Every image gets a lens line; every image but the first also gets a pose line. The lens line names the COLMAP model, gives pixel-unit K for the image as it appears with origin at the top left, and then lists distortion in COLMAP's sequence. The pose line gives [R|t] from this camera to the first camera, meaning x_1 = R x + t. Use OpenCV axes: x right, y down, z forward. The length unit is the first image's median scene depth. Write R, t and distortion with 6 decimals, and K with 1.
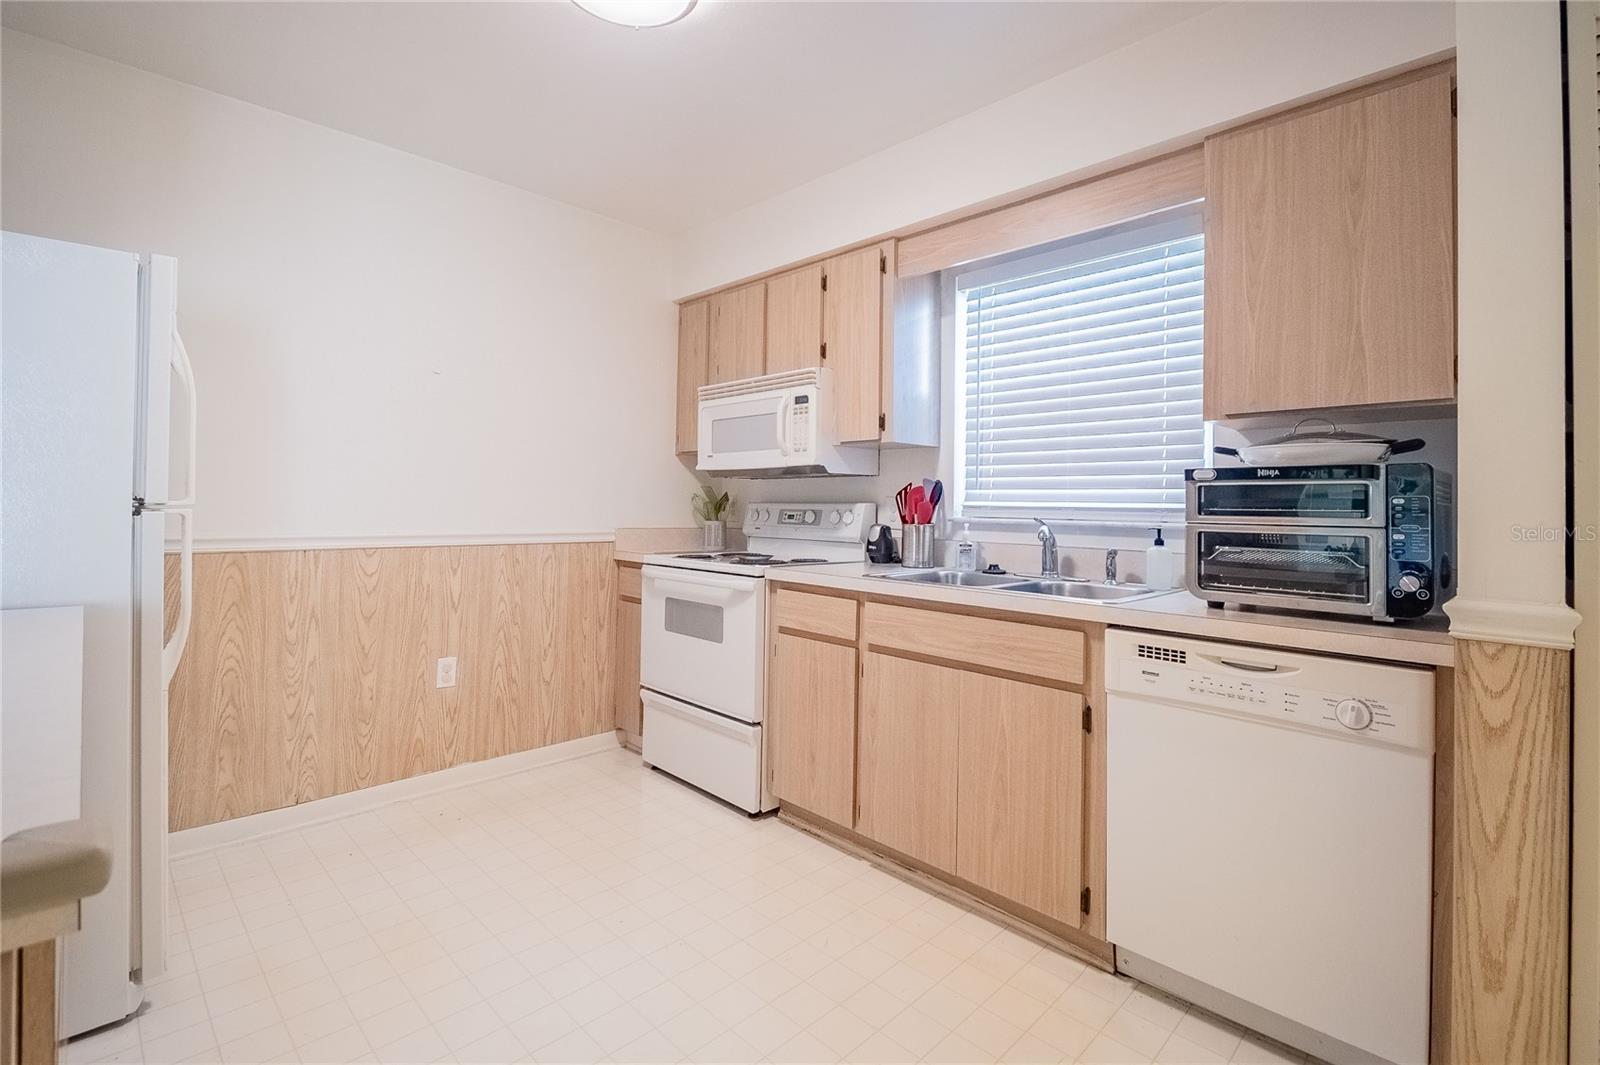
lens RADIAL K [[726.4, 0, 806.3], [0, 726.4, 489.5], [0, 0, 1]] dist [0.000168, -0.005968]
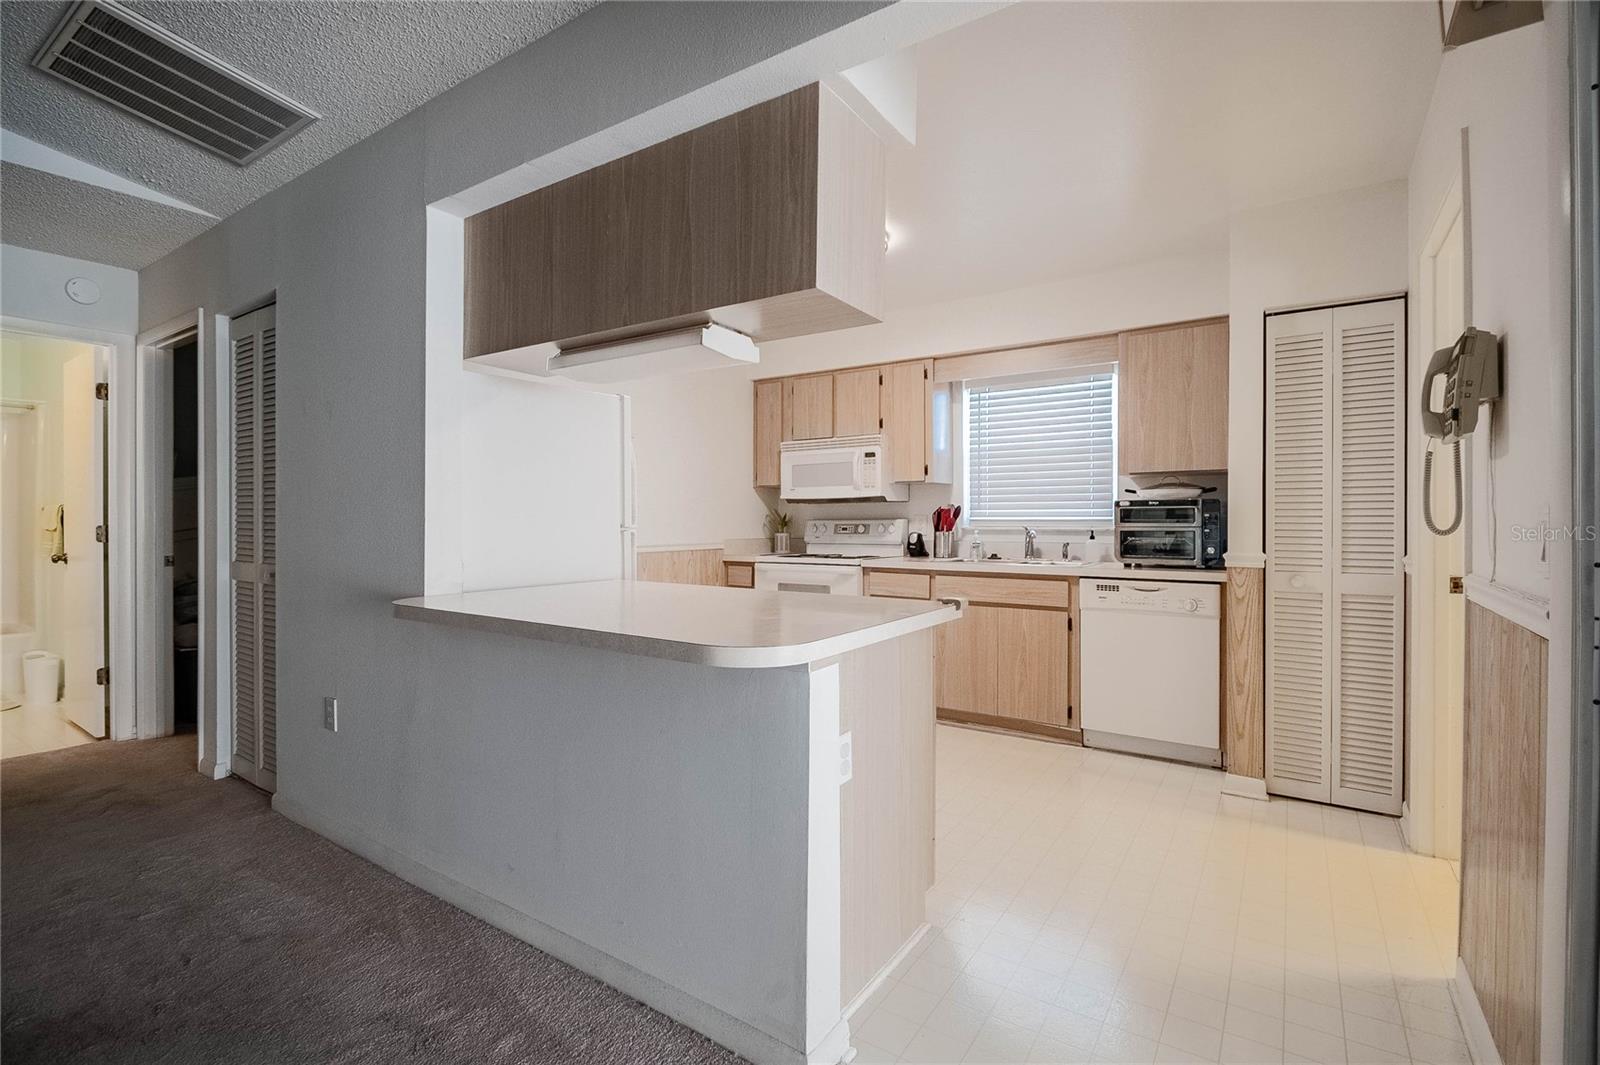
lens RADIAL K [[717.6, 0, 798.0], [0, 717.6, 523.2], [0, 0, 1]] dist [-0.002144, -0.000656]
pose [[0.983140, -0.017946, 0.181972, -0.480311], [0.013051, 0.999521, 0.028061, -0.021826], [-0.182388, -0.025213, 0.982903, -0.551338]]
